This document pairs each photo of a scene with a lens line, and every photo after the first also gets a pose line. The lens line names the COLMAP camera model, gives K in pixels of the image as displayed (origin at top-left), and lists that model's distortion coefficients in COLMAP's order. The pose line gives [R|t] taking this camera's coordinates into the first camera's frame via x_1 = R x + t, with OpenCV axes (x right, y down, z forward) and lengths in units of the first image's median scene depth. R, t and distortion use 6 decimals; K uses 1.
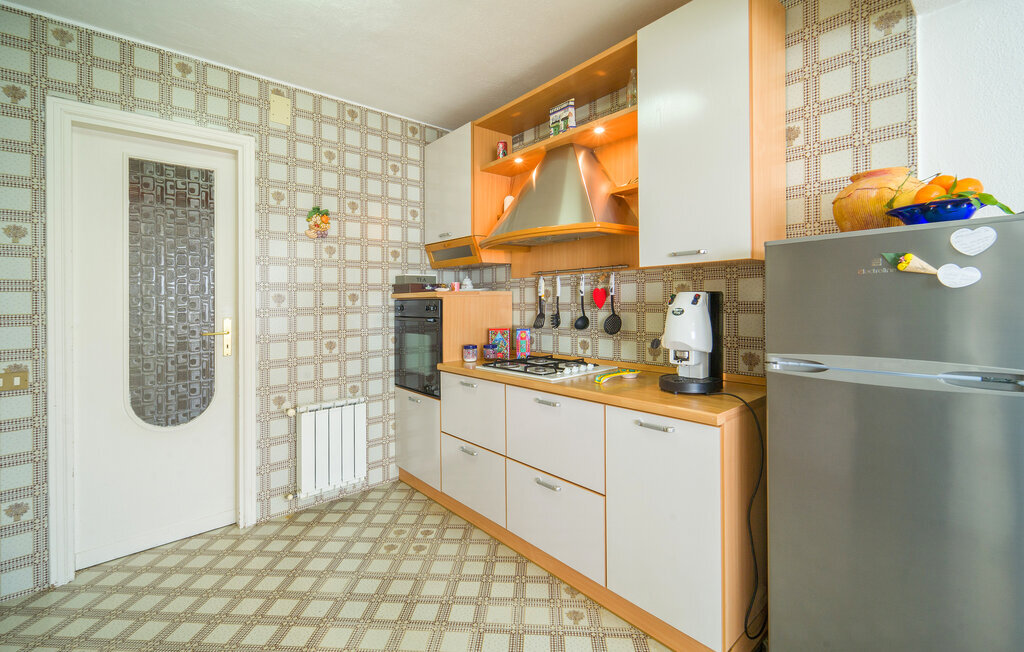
lens RADIAL K [[444.4, 0, 516.5], [0, 444.4, 293.5], [0, 0, 1]] dist [0.000040, -0.000030]
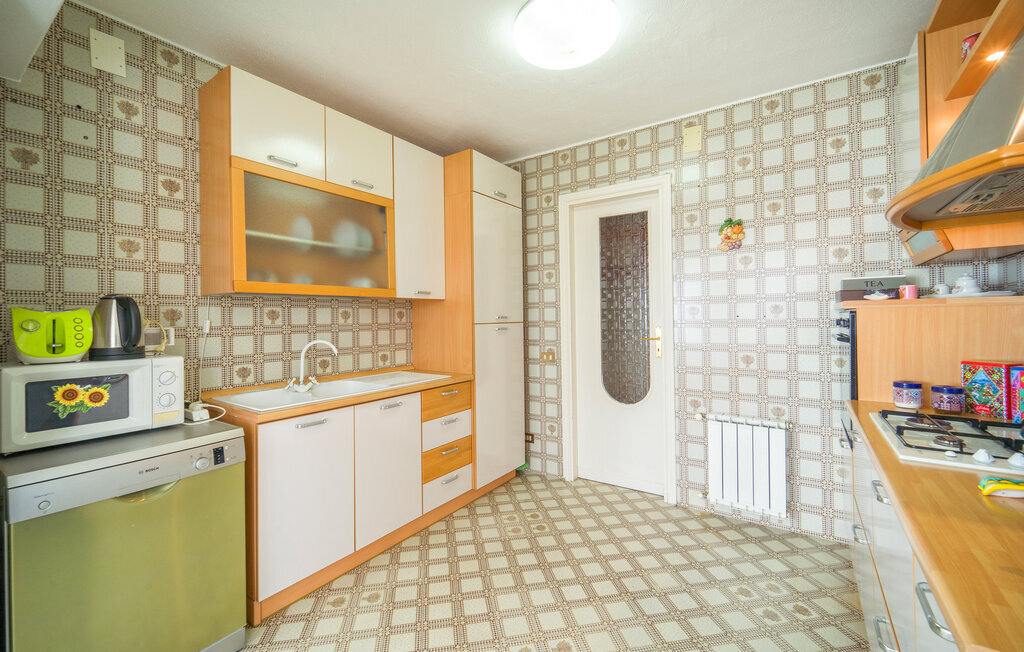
lens RADIAL K [[429.3, 0, 523.4], [0, 429.3, 308.6], [0, 0, 1]] dist [0.001097, -0.000144]
pose [[0.240775, -0.009889, -0.970531, 0.370767], [0.018577, 0.999812, -0.005579, 0.003187], [0.970403, -0.016687, 0.240913, 0.313068]]
